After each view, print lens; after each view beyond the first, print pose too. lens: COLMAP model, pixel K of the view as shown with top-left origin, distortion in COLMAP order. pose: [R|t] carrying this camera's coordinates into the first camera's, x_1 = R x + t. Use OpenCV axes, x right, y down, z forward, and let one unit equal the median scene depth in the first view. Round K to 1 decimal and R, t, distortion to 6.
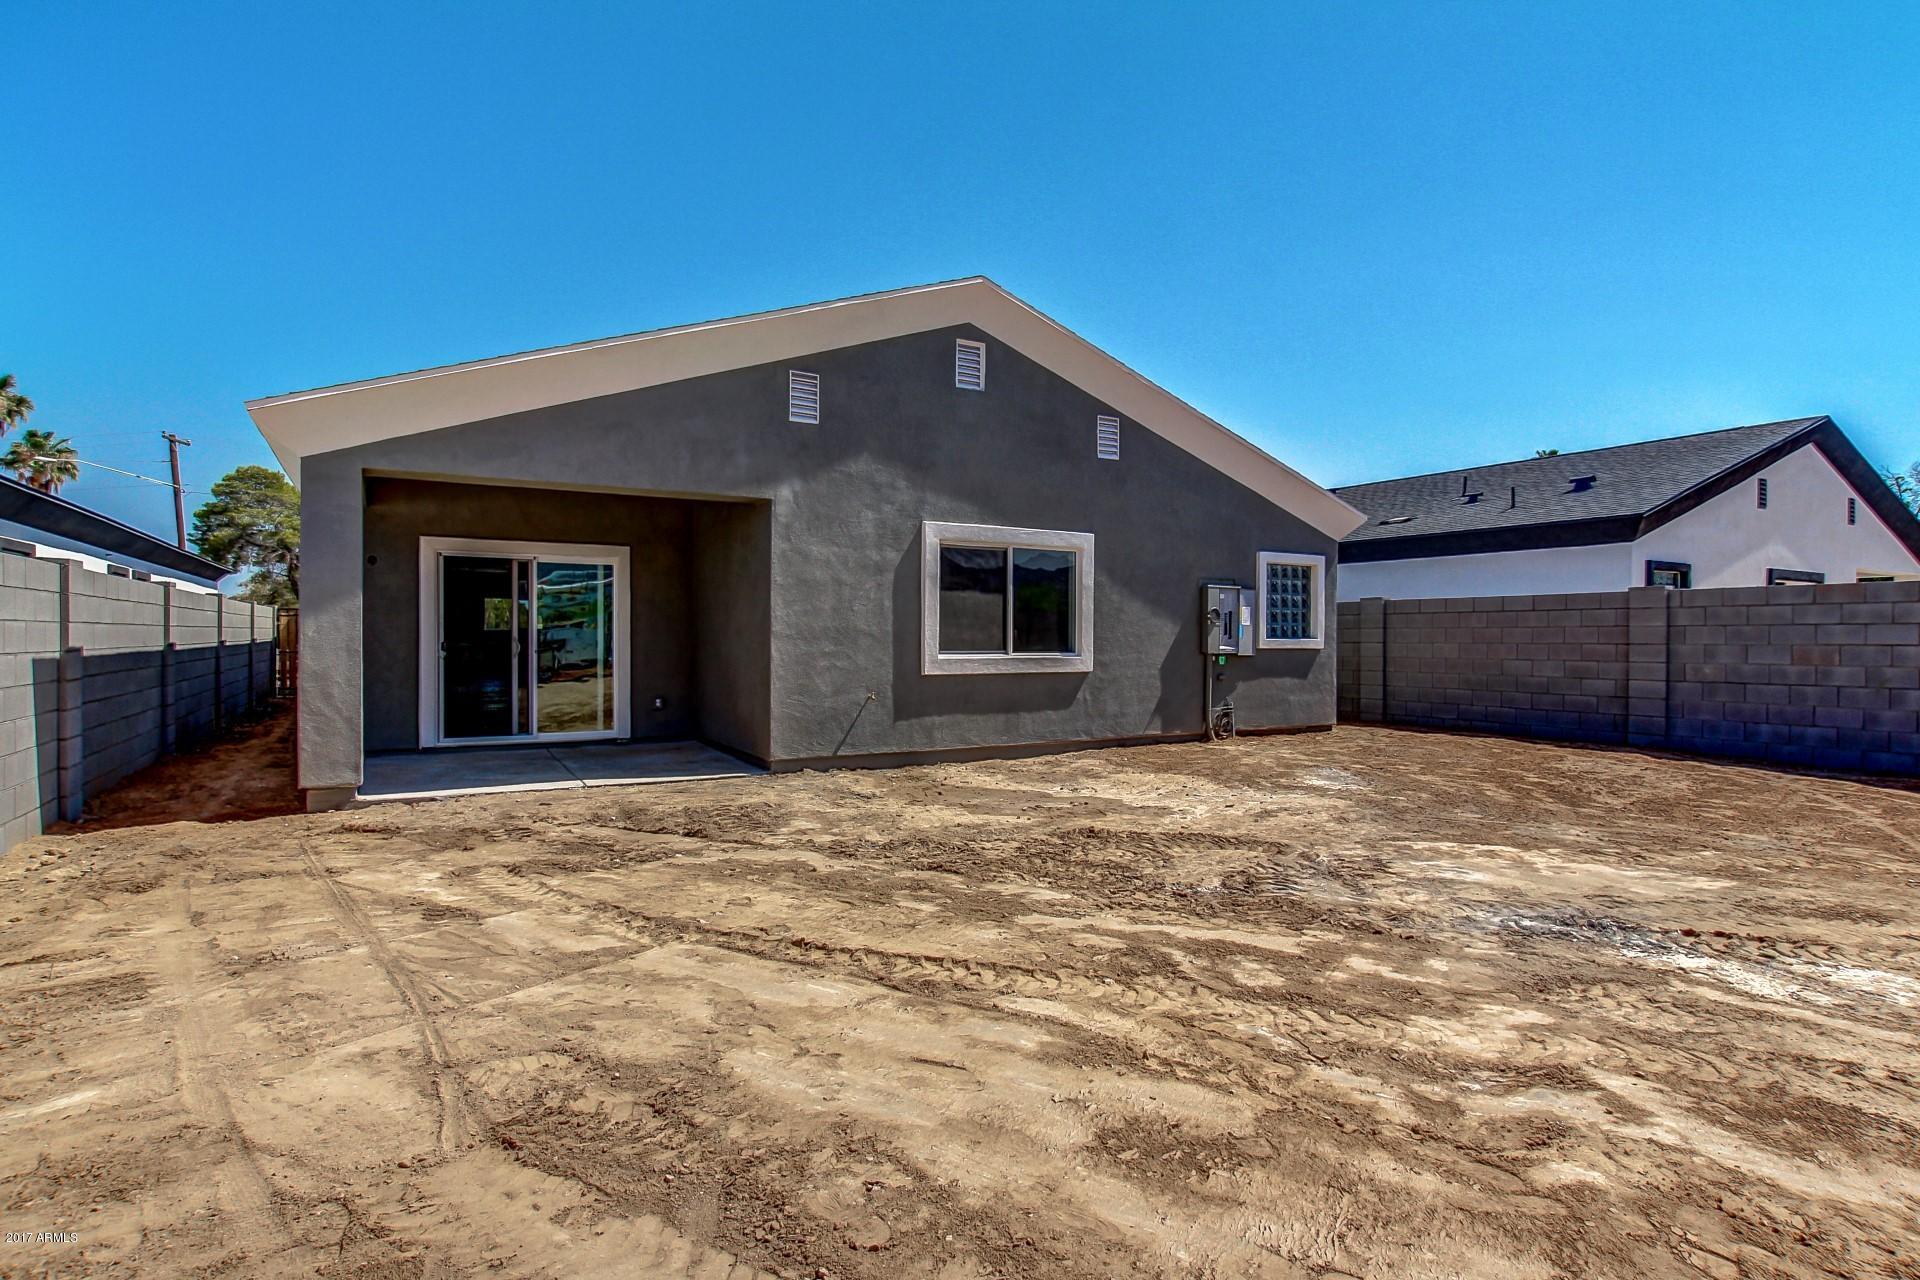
lens RADIAL K [[980.1, 0, 970.2], [0, 980.1, 642.6], [0, 0, 1]] dist [-0.002714, -0.000402]
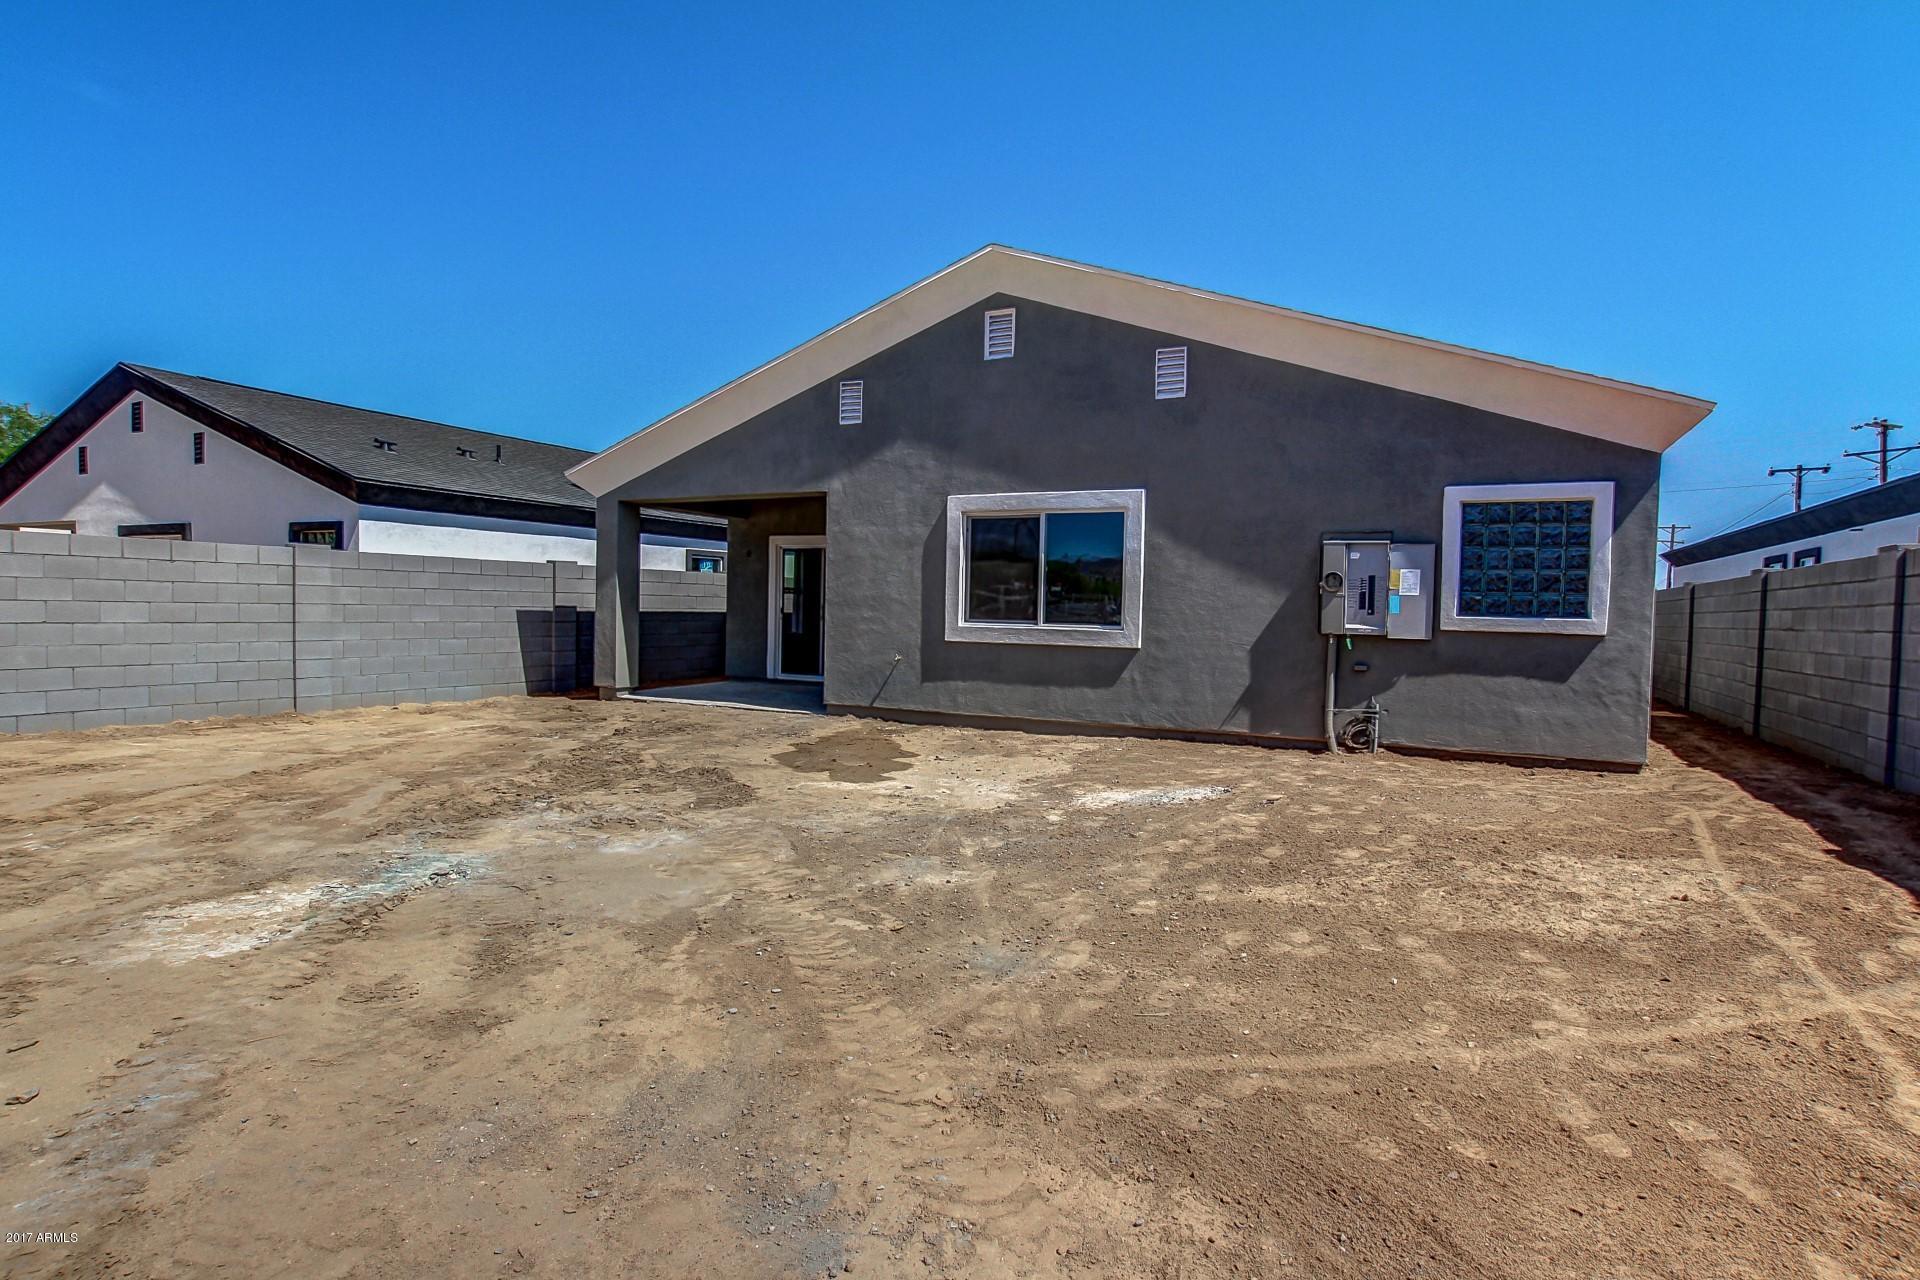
lens RADIAL K [[980.1, 0, 970.4], [0, 980.1, 634.8], [0, 0, 1]] dist [-0.002714, -0.000402]
pose [[0.541891, 0.028777, -0.839956, 0.809264], [-0.023701, 0.999539, 0.018954, 0.005187], [0.840114, 0.009637, 0.542324, 0.422625]]
